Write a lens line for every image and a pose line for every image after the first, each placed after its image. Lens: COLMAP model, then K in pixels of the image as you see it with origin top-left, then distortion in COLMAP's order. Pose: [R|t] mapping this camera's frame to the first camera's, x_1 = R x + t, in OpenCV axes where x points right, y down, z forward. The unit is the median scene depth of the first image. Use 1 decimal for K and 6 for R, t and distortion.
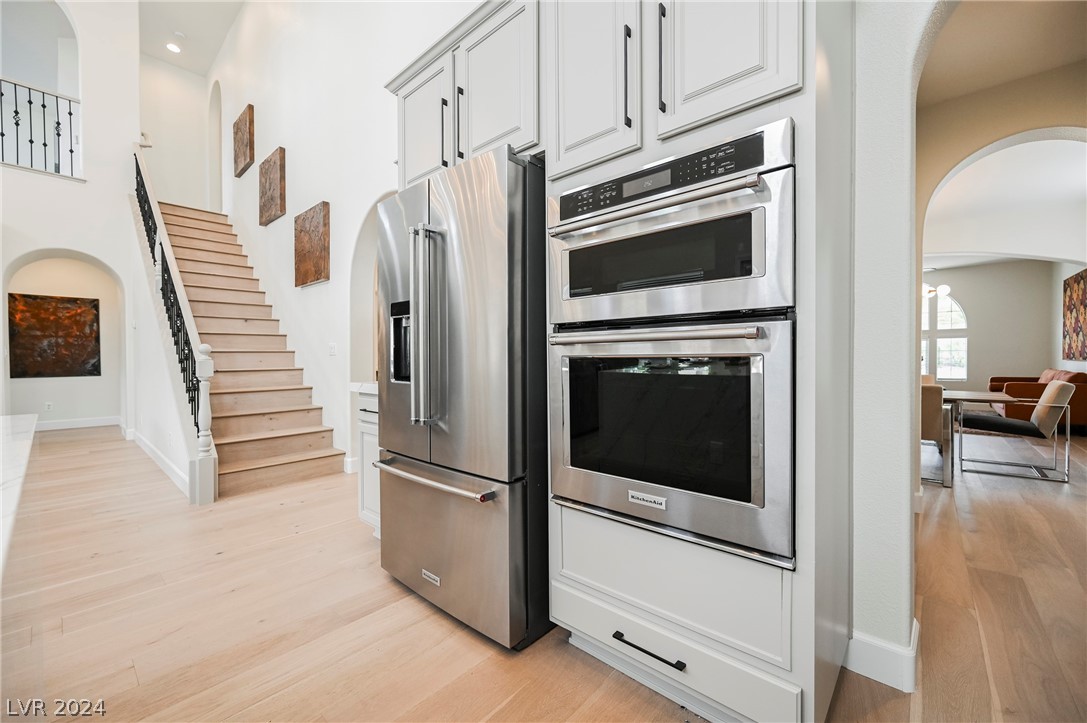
lens RADIAL K [[436.5, 0, 539.4], [0, 436.5, 362.6], [0, 0, 1]] dist [-0.000213, -0.000049]
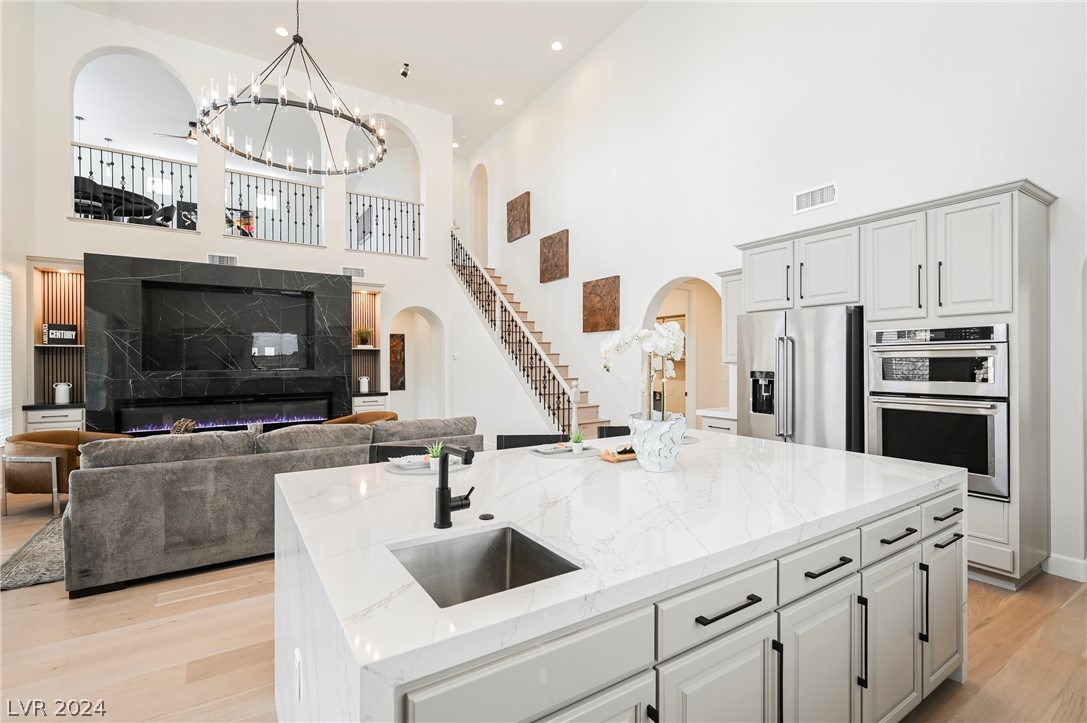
lens RADIAL K [[488.3, 0, 538.3], [0, 488.3, 363.1], [0, 0, 1]] dist [-0.000401, 0.000079]
pose [[0.962395, 0.000678, -0.271653, -0.690858], [-0.002888, 0.999966, -0.007734, -0.161735], [0.271639, 0.008227, 0.962364, -1.339549]]
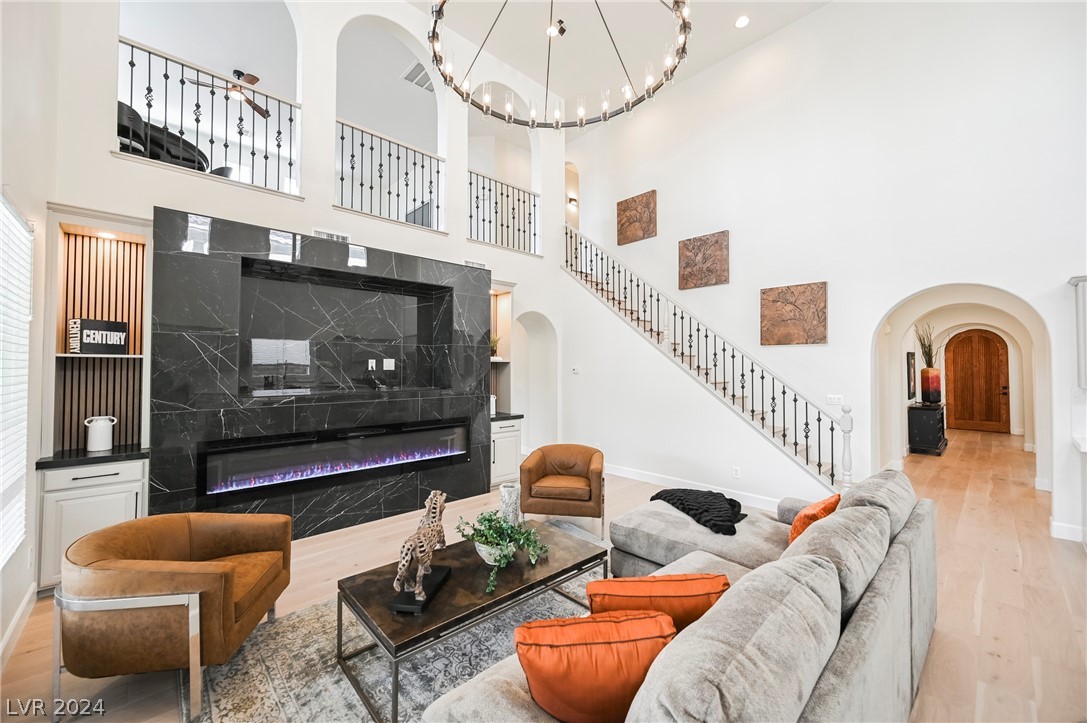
lens RADIAL K [[425.4, 0, 542.7], [0, 425.4, 359.0], [0, 0, 1]] dist [0.000415, 0.000181]
pose [[0.995731, 0.002046, -0.092277, -2.670272], [-0.005132, 0.999435, -0.033221, -0.231723], [0.092157, 0.033553, 0.995179, -0.633362]]
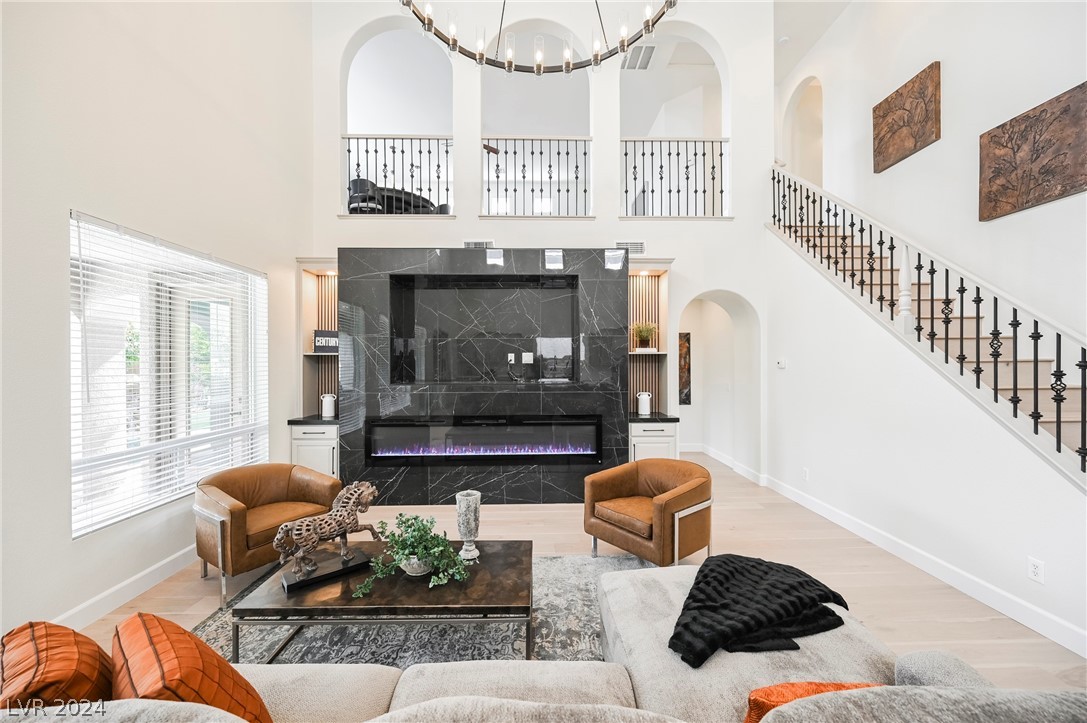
lens RADIAL K [[425.0, 0, 544.3], [0, 425.0, 362.6], [0, 0, 1]] dist [-0.000085, 0.000118]
pose [[0.682620, 0.003118, -0.730767, -1.817030], [-0.008822, 0.999953, -0.003974, -0.240947], [0.730720, 0.009160, 0.682616, 0.107242]]
